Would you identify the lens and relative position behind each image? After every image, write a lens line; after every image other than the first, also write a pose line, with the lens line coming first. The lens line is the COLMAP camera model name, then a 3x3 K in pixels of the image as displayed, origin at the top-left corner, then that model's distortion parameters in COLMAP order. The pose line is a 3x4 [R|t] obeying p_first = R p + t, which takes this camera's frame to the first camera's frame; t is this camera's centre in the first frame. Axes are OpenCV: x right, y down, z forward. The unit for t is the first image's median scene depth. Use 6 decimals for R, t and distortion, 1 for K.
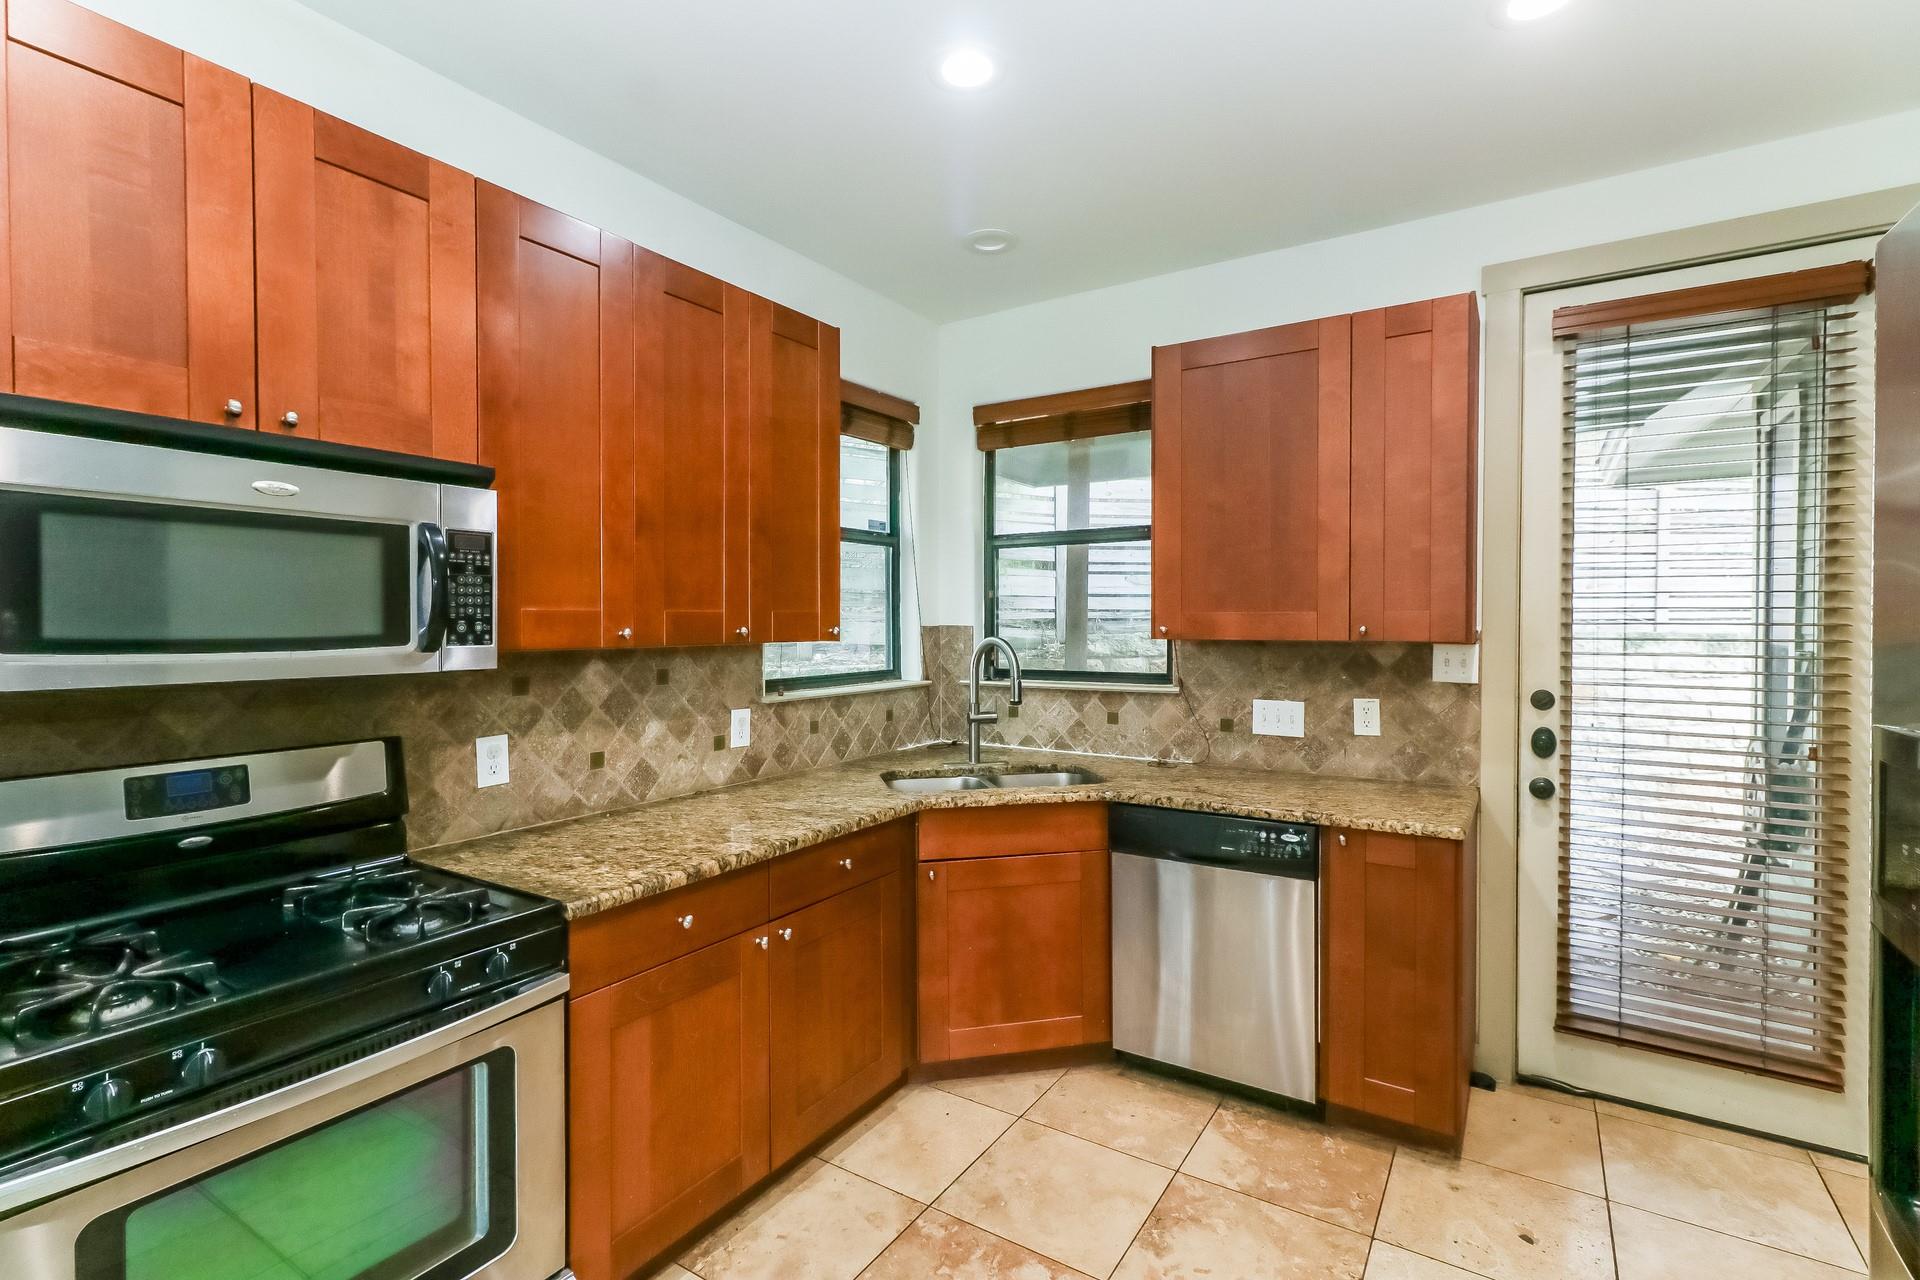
lens RADIAL K [[872.1, 0, 964.2], [0, 872.1, 622.1], [0, 0, 1]] dist [0.002053, 0.000177]
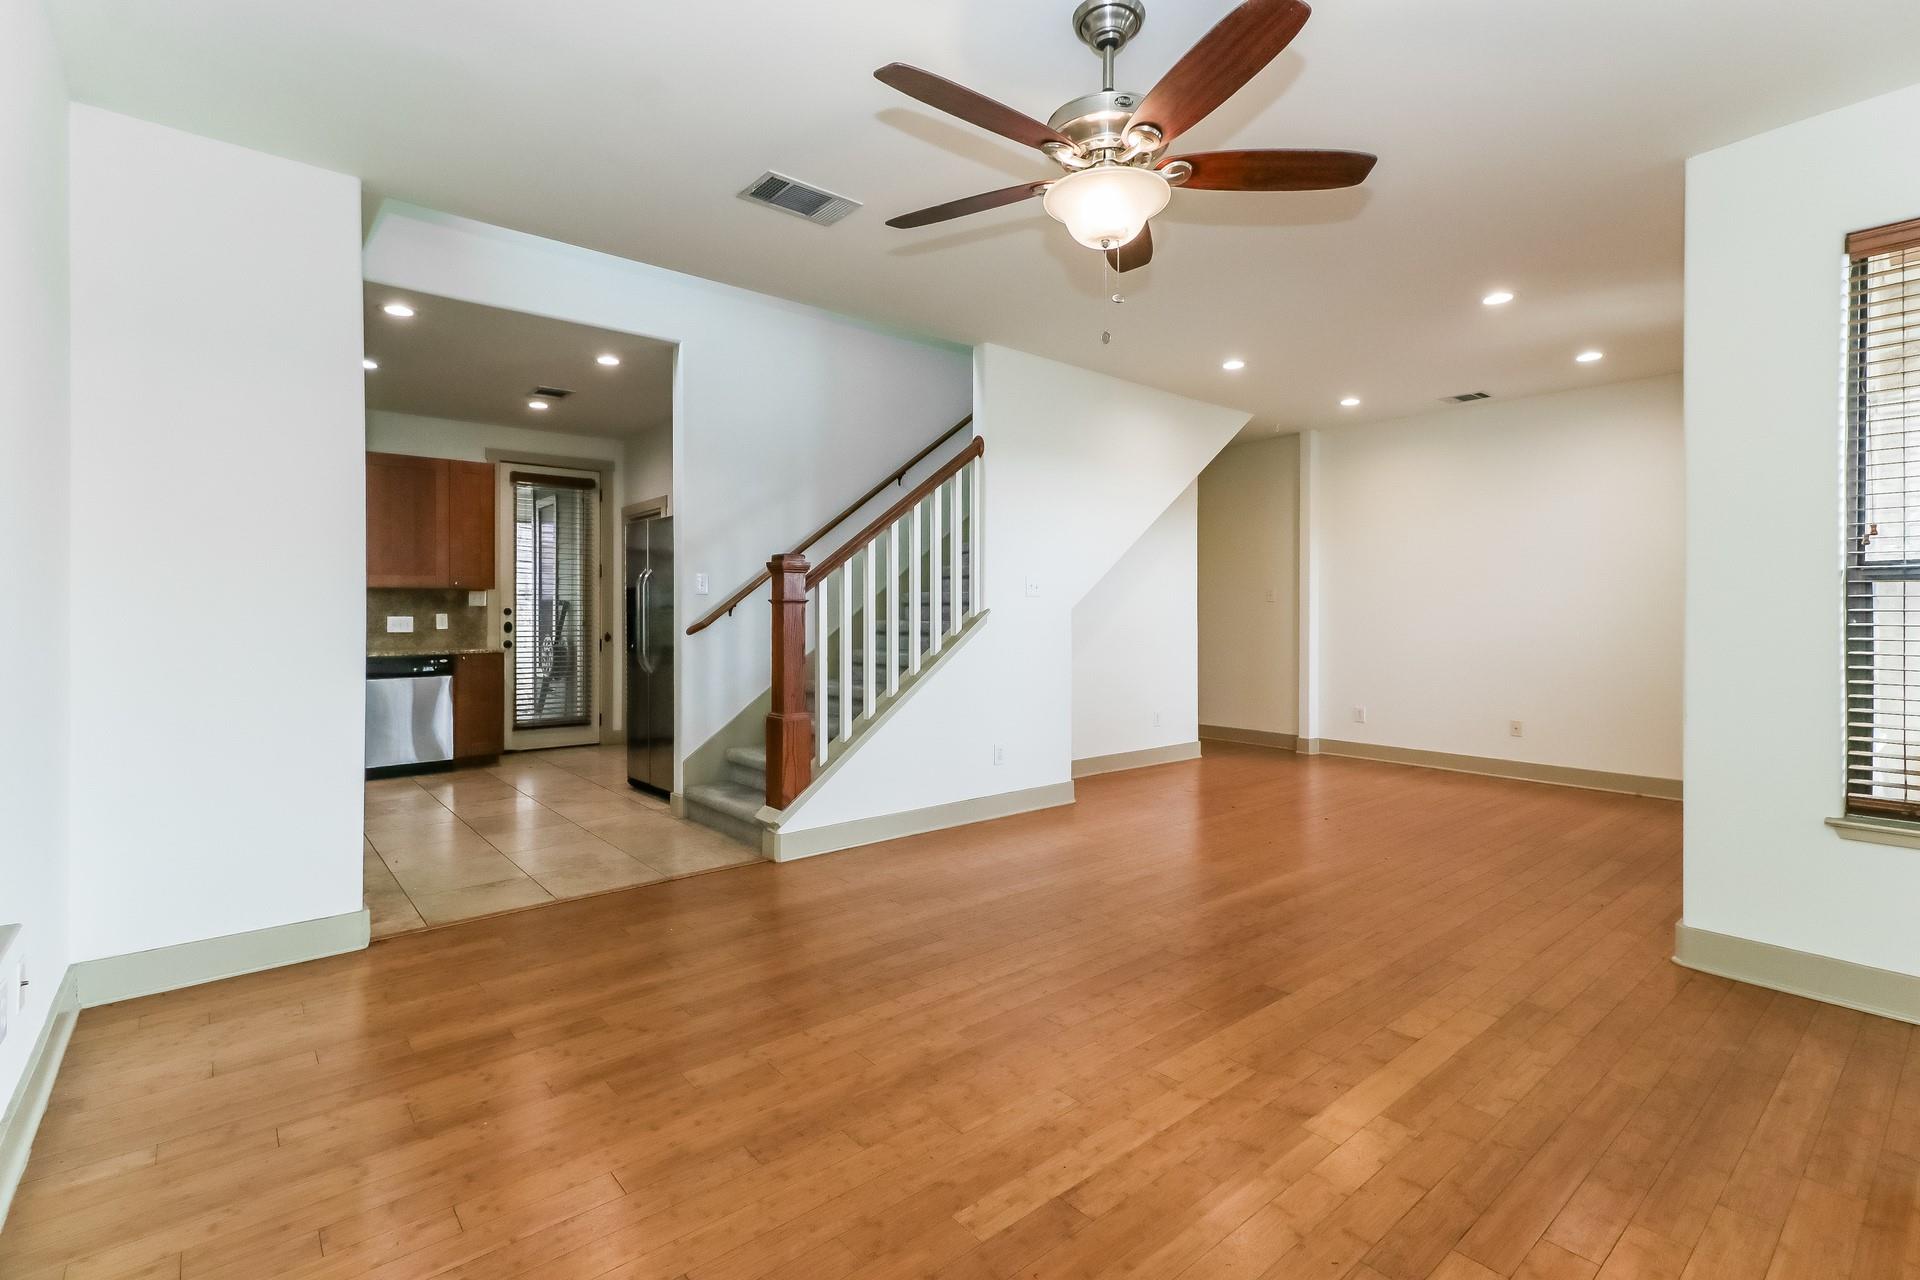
lens RADIAL K [[872.1, 0, 964.2], [0, 872.1, 622.1], [0, 0, 1]] dist [0.002053, 0.000177]
pose [[0.288861, -0.009274, 0.957326, -1.533640], [0.009747, 0.999930, 0.006746, 0.116966], [-0.957322, 0.007382, 0.288931, -1.153635]]
